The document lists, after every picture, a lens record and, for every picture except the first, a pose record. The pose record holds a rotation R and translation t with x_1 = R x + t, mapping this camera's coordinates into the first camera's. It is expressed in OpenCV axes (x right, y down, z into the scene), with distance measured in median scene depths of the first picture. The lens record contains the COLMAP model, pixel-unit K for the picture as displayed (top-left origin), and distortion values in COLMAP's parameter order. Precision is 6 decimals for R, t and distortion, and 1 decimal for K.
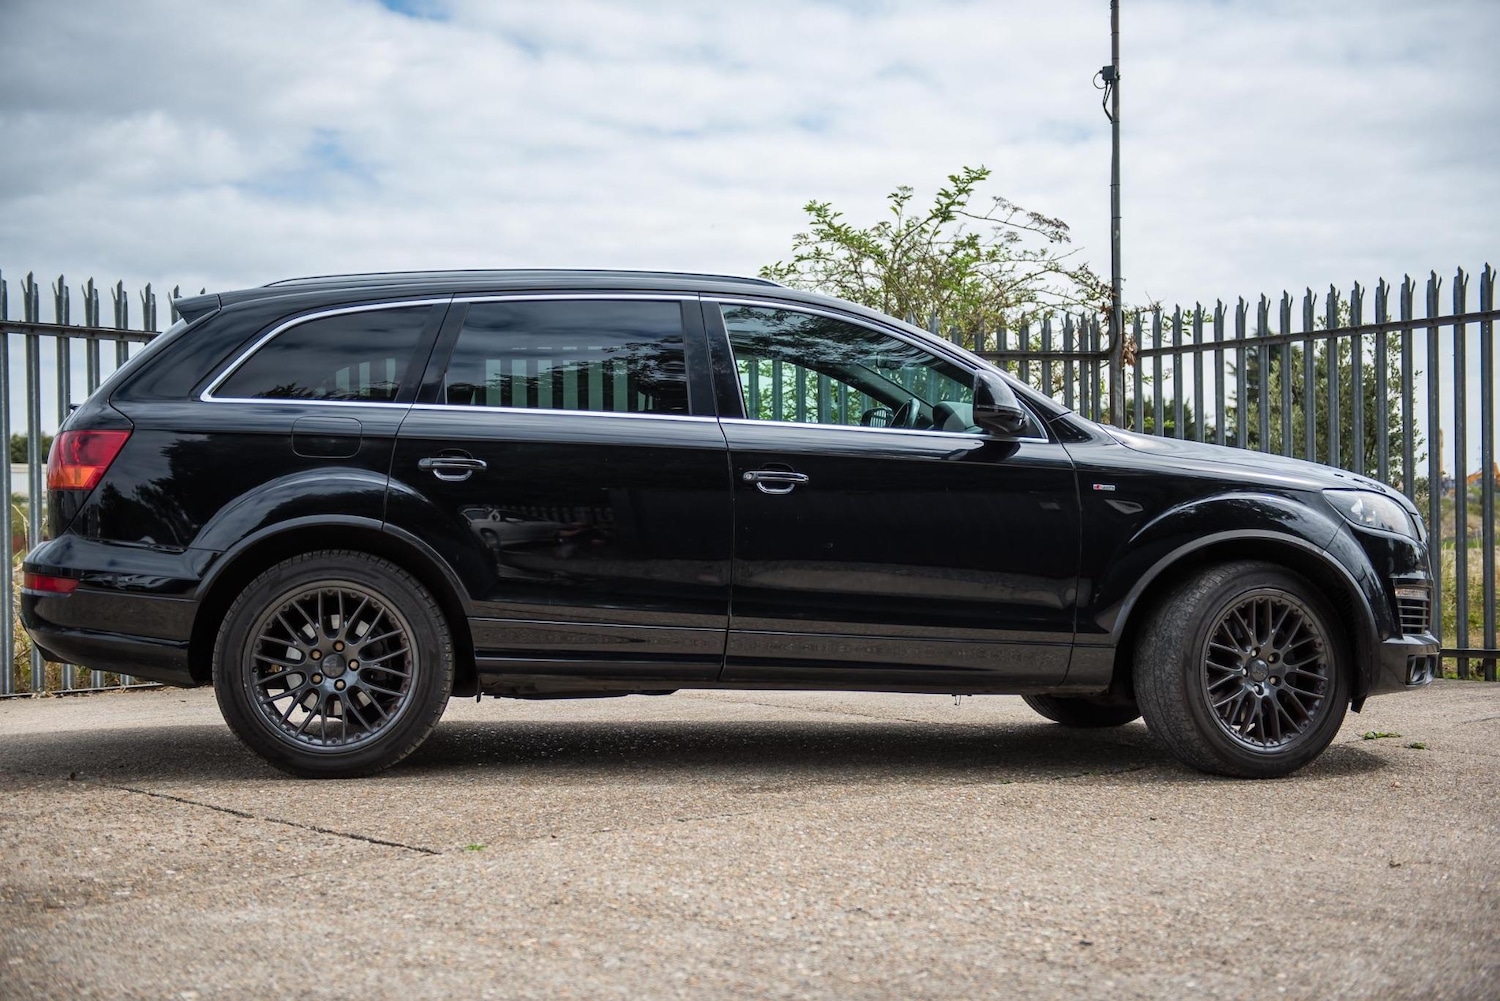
lens RADIAL K [[1906.1, 0, 750.0], [0, 1906.1, 500.5], [0, 0, 1]] dist [0.121025, 0.034355]
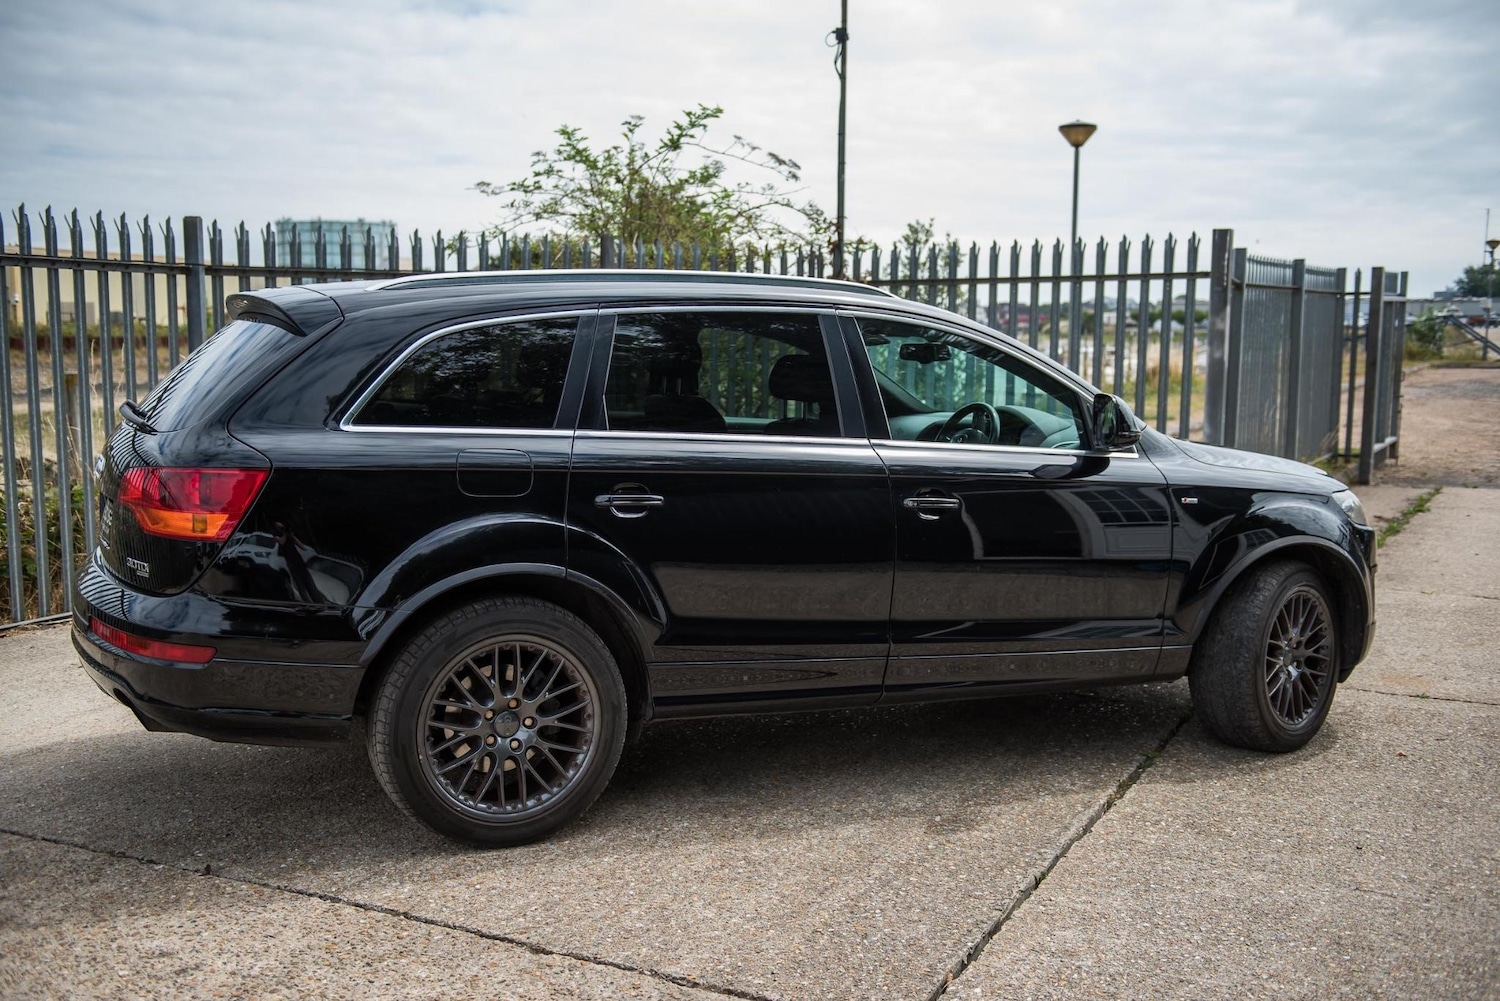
lens RADIAL K [[1496.2, 0, 750.0], [0, 1496.2, 500.5], [0, 0, 1]] dist [0.046541, 0.005020]
pose [[0.940579, -0.020197, 0.338974, -0.328646], [-0.021814, 0.992574, 0.119670, -0.101093], [-0.338874, -0.119953, 0.933154, 0.293509]]
